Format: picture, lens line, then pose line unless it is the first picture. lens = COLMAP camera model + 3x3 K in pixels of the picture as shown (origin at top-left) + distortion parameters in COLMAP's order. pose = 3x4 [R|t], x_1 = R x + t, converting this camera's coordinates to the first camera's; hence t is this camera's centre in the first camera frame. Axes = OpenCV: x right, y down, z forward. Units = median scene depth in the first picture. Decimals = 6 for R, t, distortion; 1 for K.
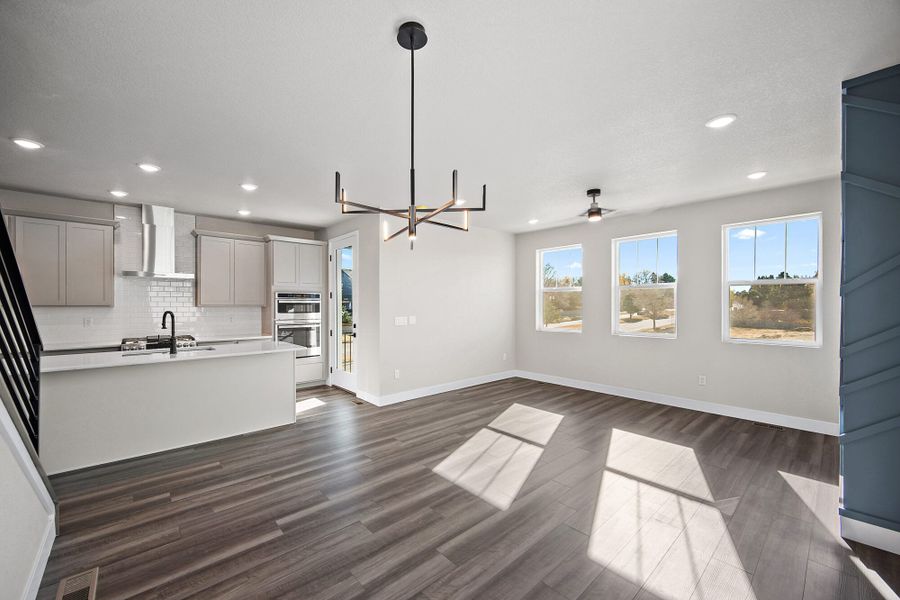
lens RADIAL K [[357.3, 0, 446.2], [0, 357.3, 300.1], [0, 0, 1]] dist [-0.001619, -0.000132]
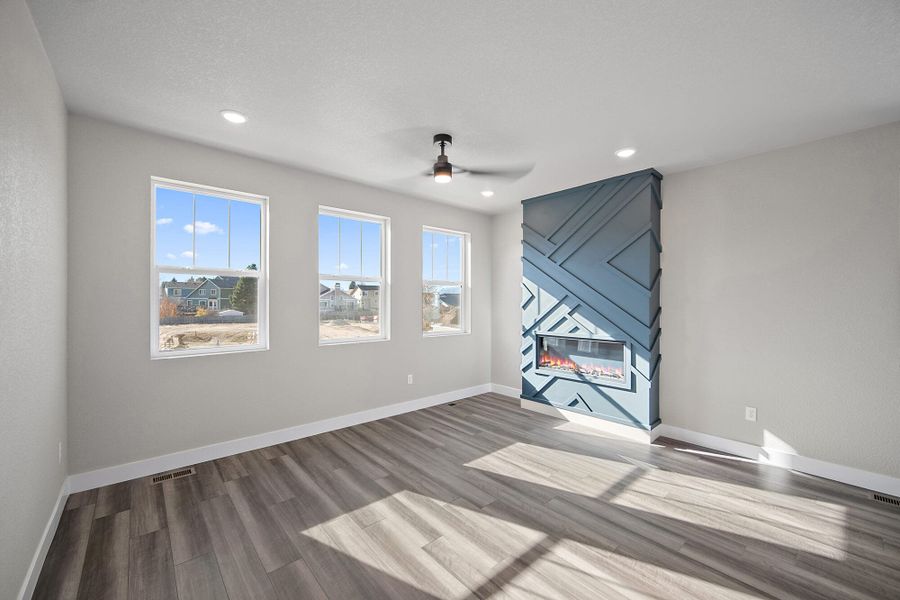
lens RADIAL K [[357.3, 0, 446.2], [0, 357.3, 300.1], [0, 0, 1]] dist [-0.001619, -0.000132]
pose [[0.013011, -0.000165, 0.999915, -0.302549], [-0.014957, 0.999888, 0.000360, 0.008729], [-0.999803, -0.014961, 0.013007, 1.063497]]
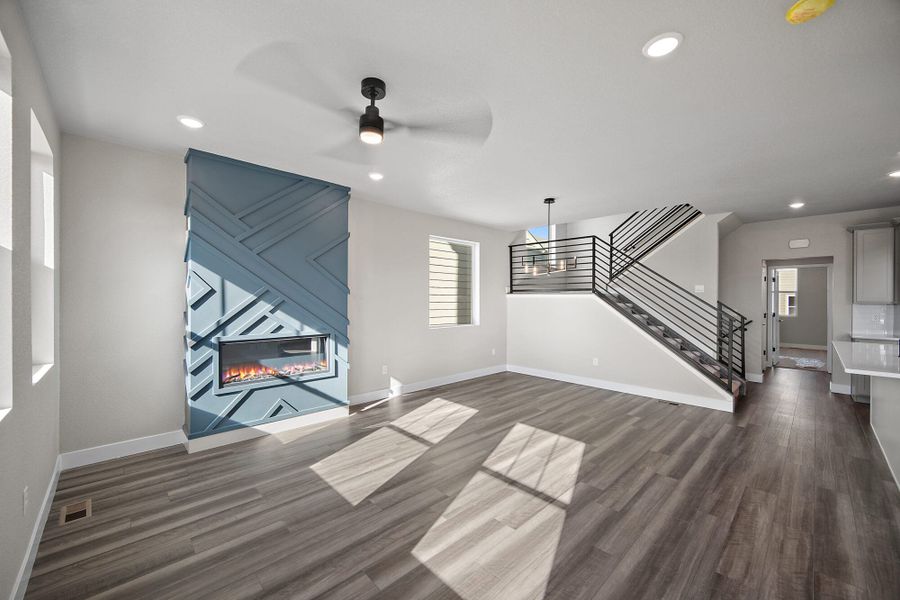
lens RADIAL K [[357.3, 0, 446.2], [0, 357.3, 300.1], [0, 0, 1]] dist [-0.001619, -0.000132]
pose [[-0.999497, -0.006326, -0.031069, 0.345823], [-0.006152, 0.999965, -0.005681, 0.017113], [0.031104, -0.005487, -0.999501, 1.655992]]
